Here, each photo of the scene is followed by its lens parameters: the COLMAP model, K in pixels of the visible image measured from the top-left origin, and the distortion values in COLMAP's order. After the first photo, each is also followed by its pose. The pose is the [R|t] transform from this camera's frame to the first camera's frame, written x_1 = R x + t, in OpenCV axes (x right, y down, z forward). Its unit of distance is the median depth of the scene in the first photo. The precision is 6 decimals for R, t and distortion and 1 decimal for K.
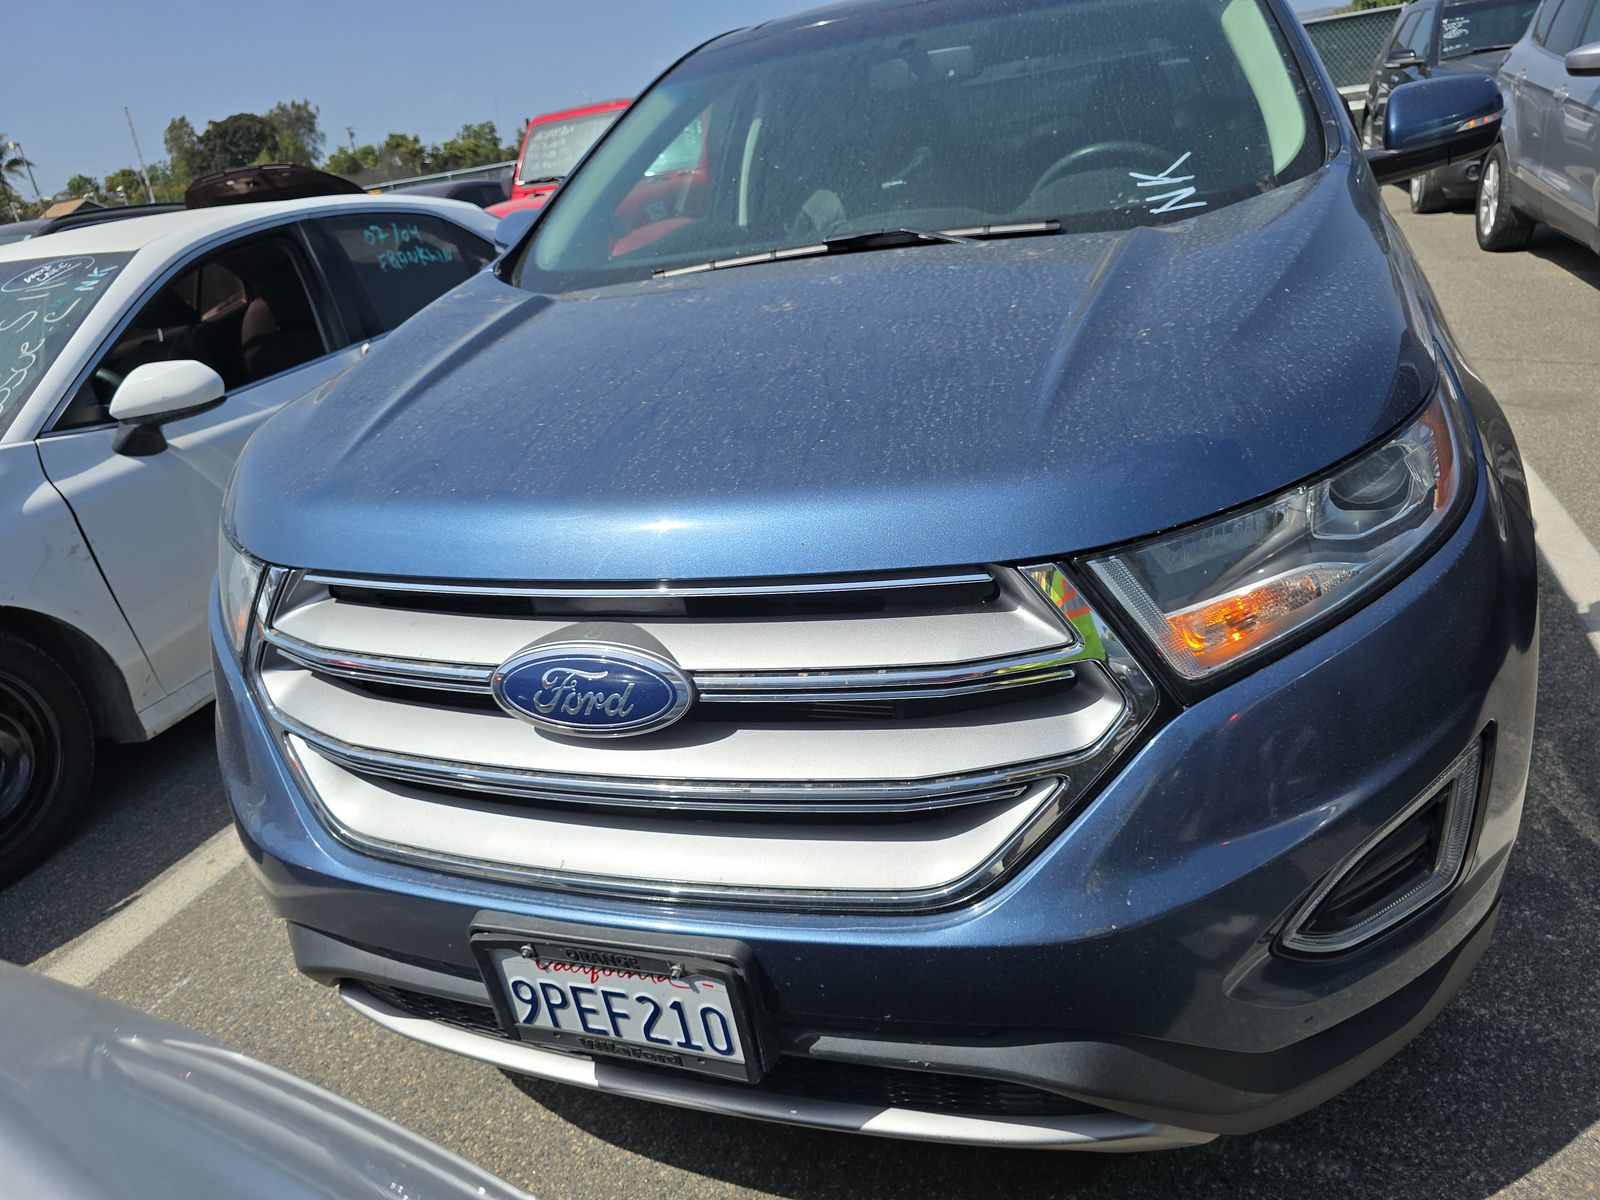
lens RADIAL K [[1109.8, 0, 797.2], [0, 1109.8, 596.3], [0, 0, 1]] dist [0.044175, -0.034573]
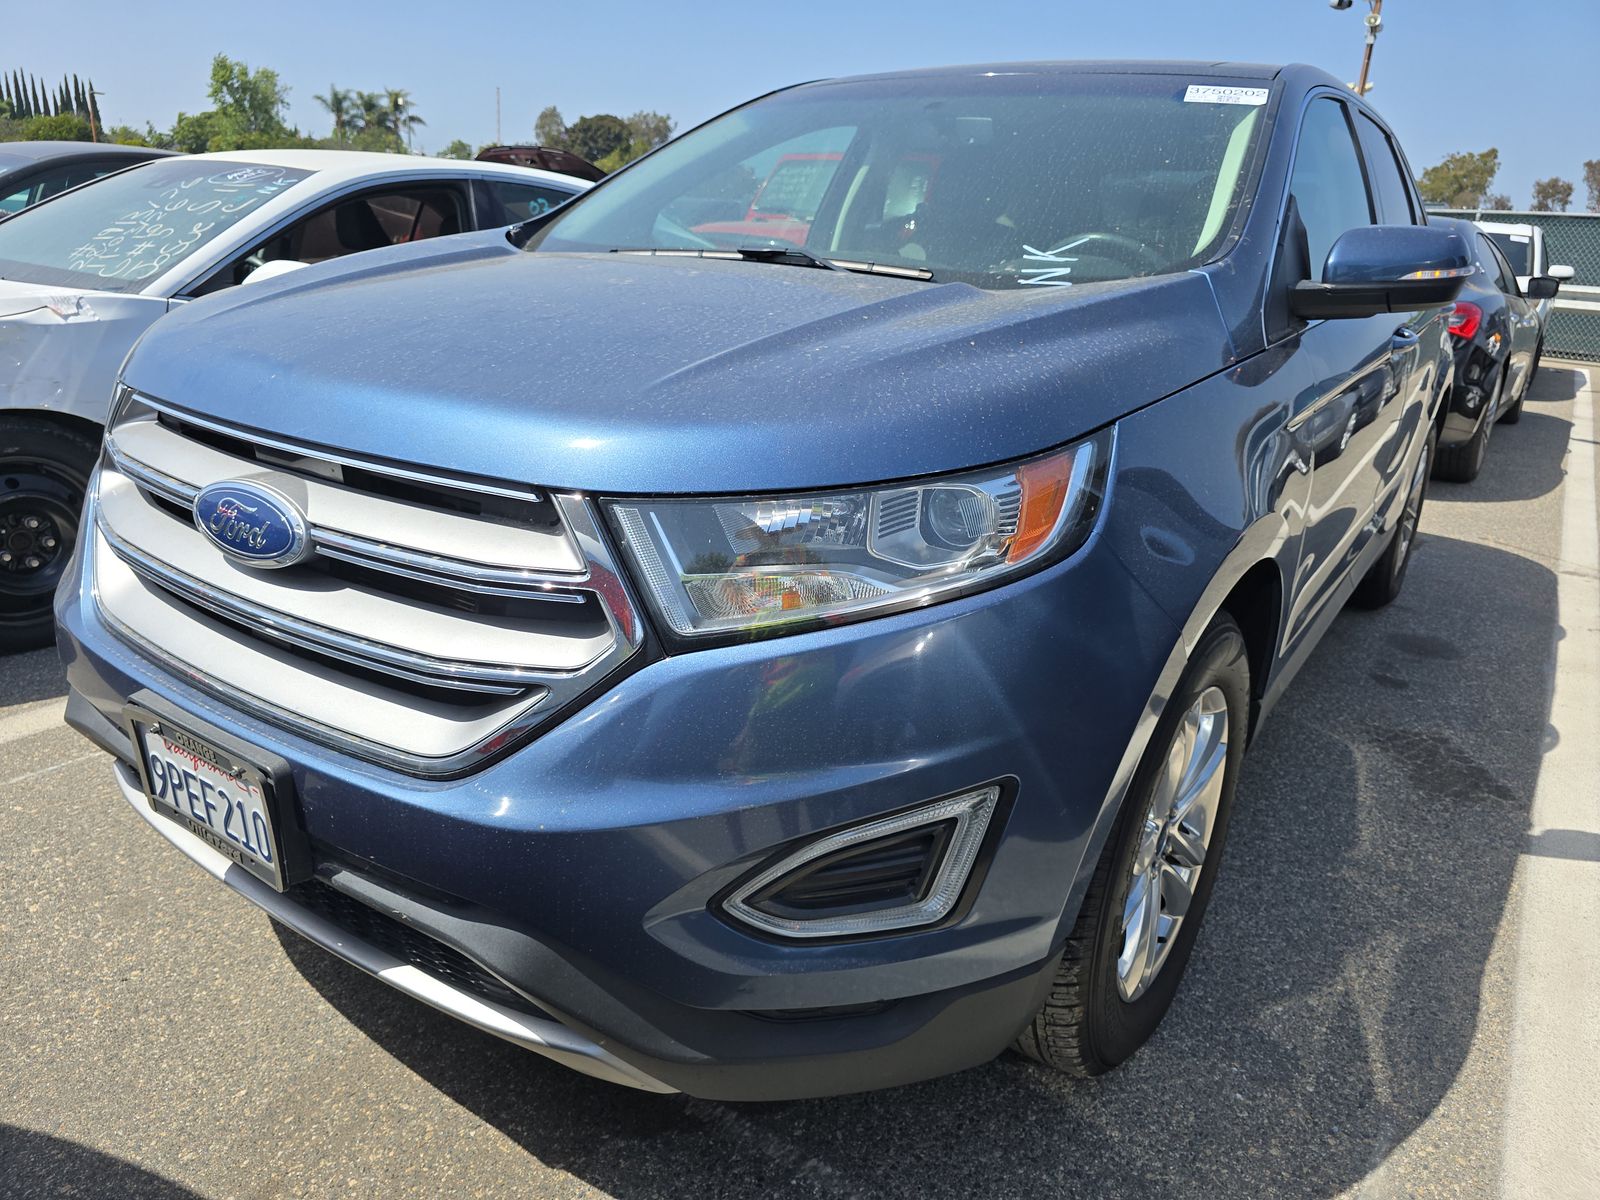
lens RADIAL K [[1109.8, 0, 809.6], [0, 1109.8, 601.0], [0, 0, 1]] dist [0.044175, -0.034573]
pose [[0.945589, 0.261766, -0.193234, 0.542054], [-0.271387, 0.962155, -0.024641, 0.028086], [0.179471, 0.075742, 0.980843, -0.041149]]
